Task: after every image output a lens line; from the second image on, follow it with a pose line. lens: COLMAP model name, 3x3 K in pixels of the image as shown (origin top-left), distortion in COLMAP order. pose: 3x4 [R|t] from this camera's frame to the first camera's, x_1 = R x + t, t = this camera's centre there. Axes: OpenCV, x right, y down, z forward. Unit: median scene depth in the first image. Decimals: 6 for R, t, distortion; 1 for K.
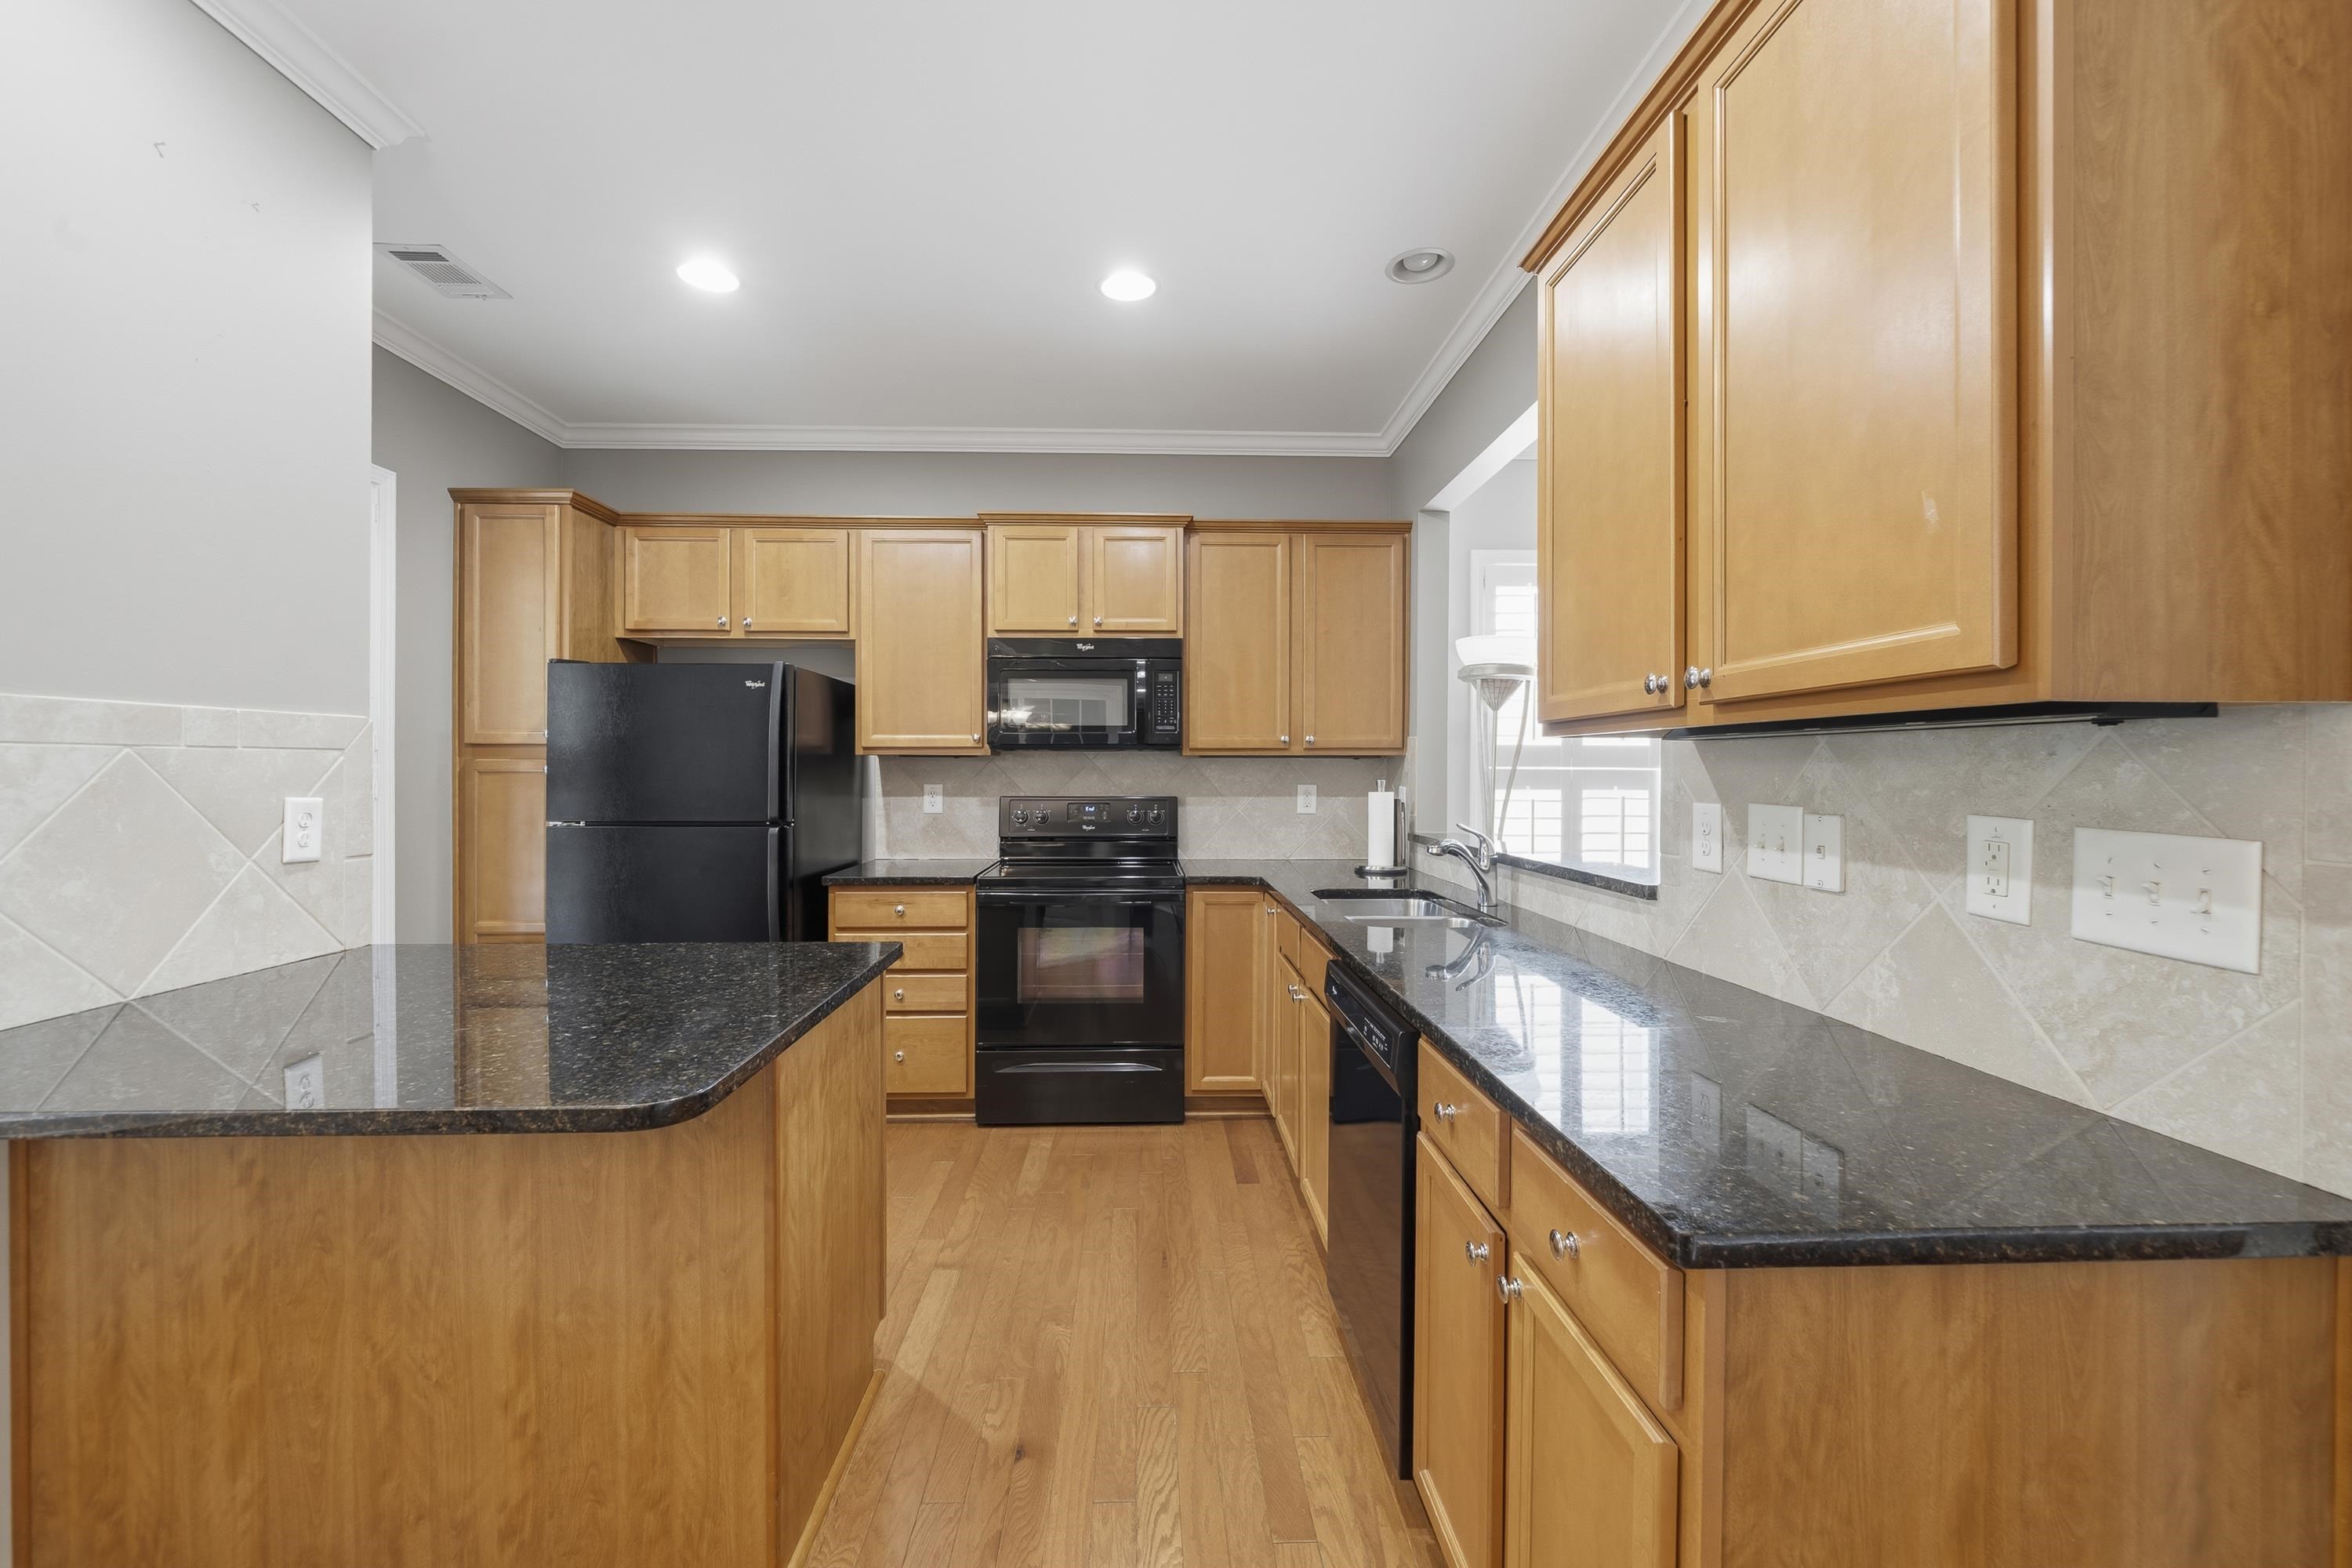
lens RADIAL K [[907.7, 0, 1174.1], [0, 907.7, 774.0], [0, 0, 1]] dist [-0.003214, 0.000173]
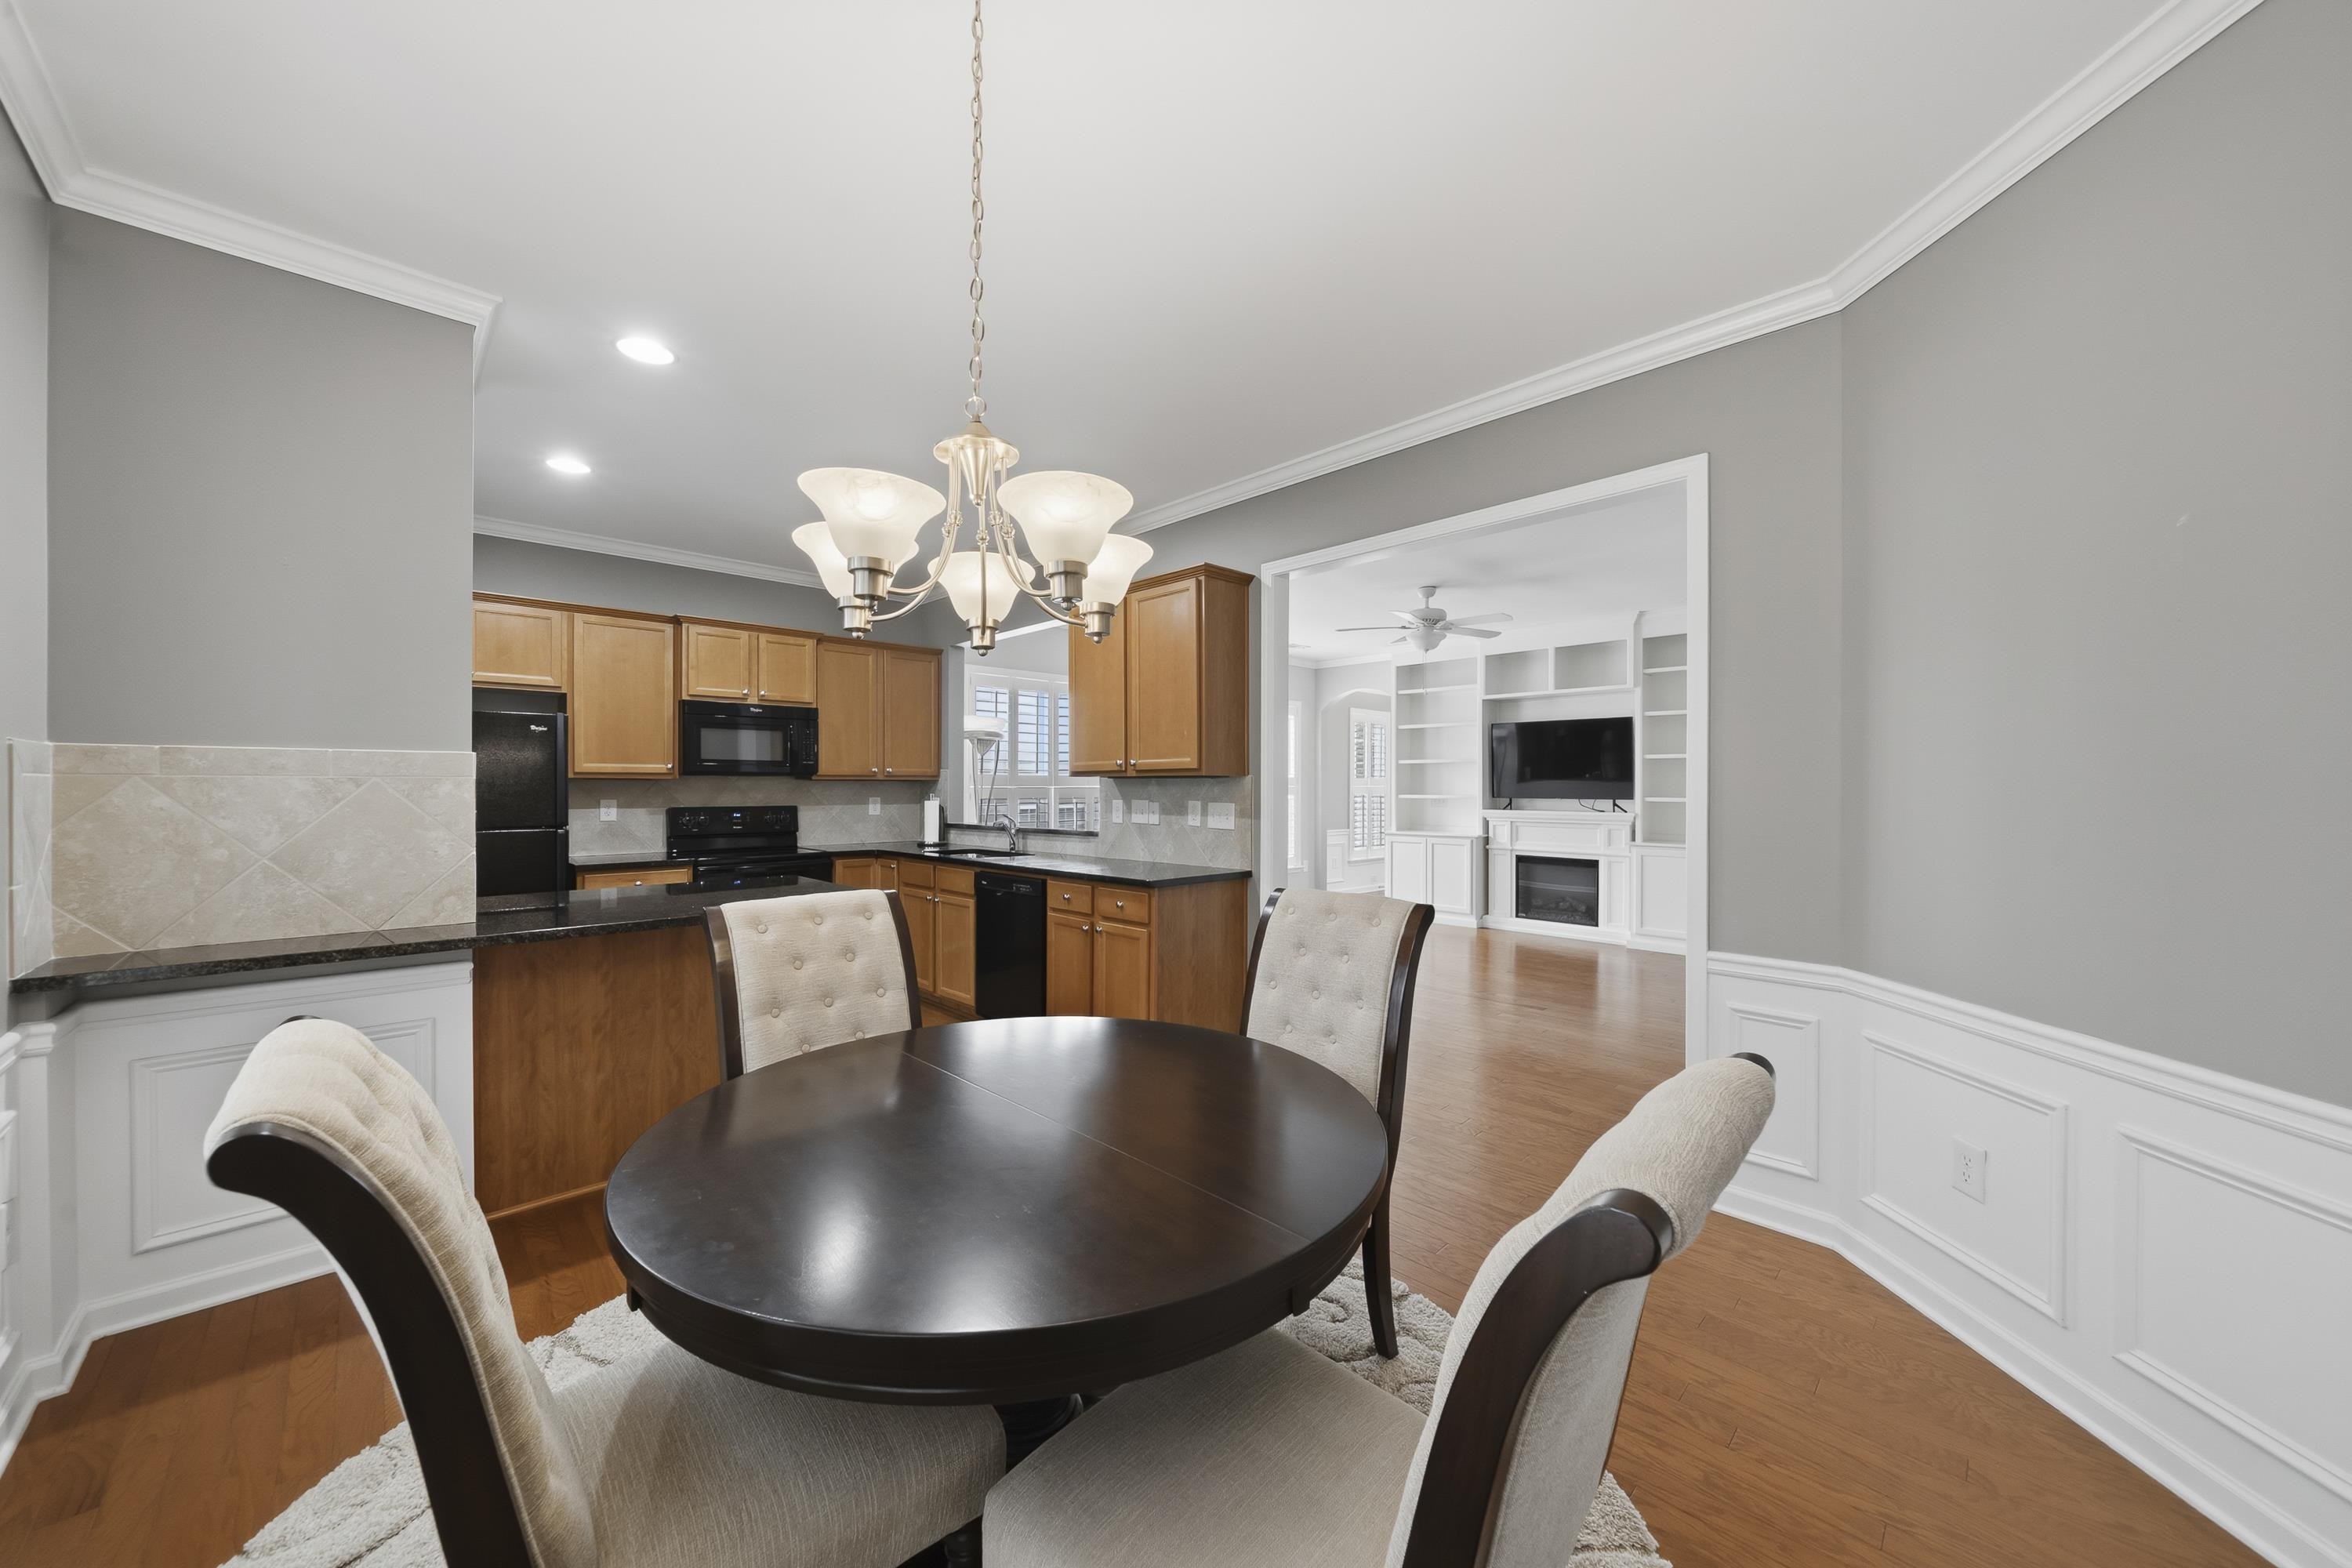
lens RADIAL K [[824.5, 0, 1163.2], [0, 824.5, 784.3], [0, 0, 1]] dist [-0.008130, -0.000087]
pose [[0.745206, 0.001324, 0.666833, -0.653153], [0.004120, 0.999970, -0.006590, -0.000051], [-0.666822, 0.007658, 0.745178, -0.654370]]
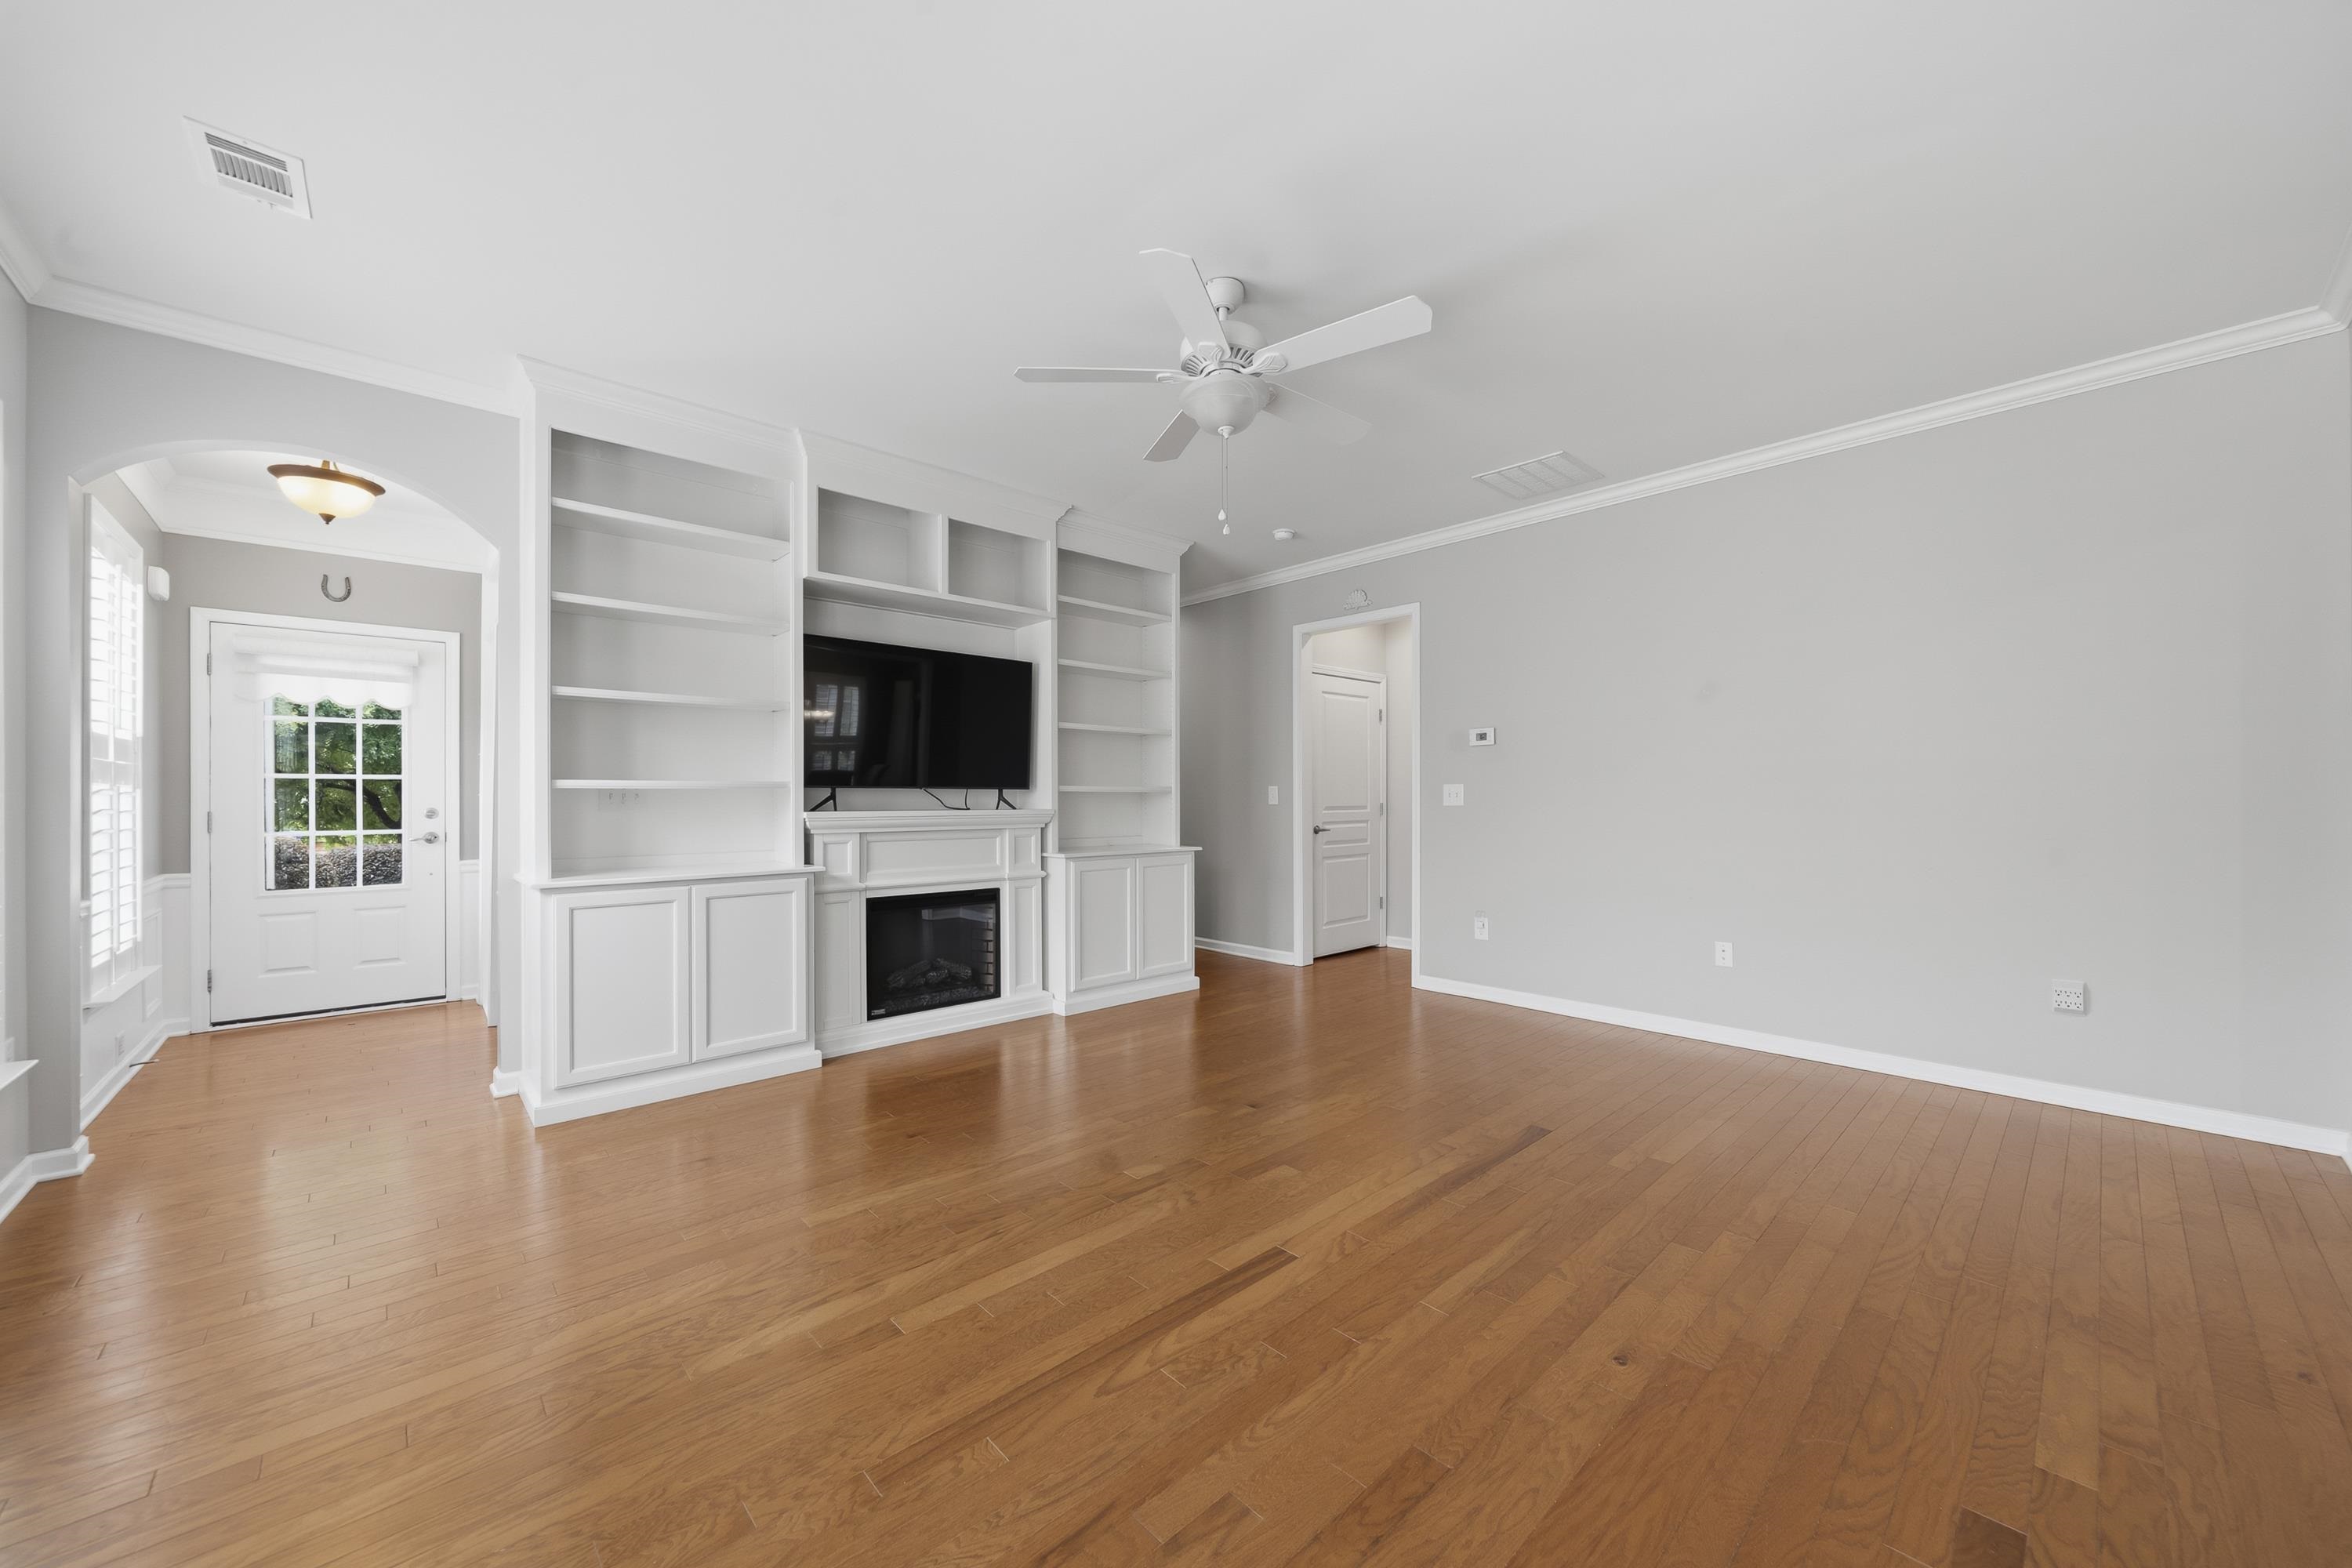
lens RADIAL K [[866.1, 0, 1169.0], [0, 866.1, 797.6], [0, 0, 1]] dist [-0.001902, 0.000526]
pose [[-0.662812, -0.001973, 0.748783, 0.569956], [0.004201, 0.999971, 0.006353, 0.041968], [-0.748774, 0.007357, -0.662784, 1.140237]]
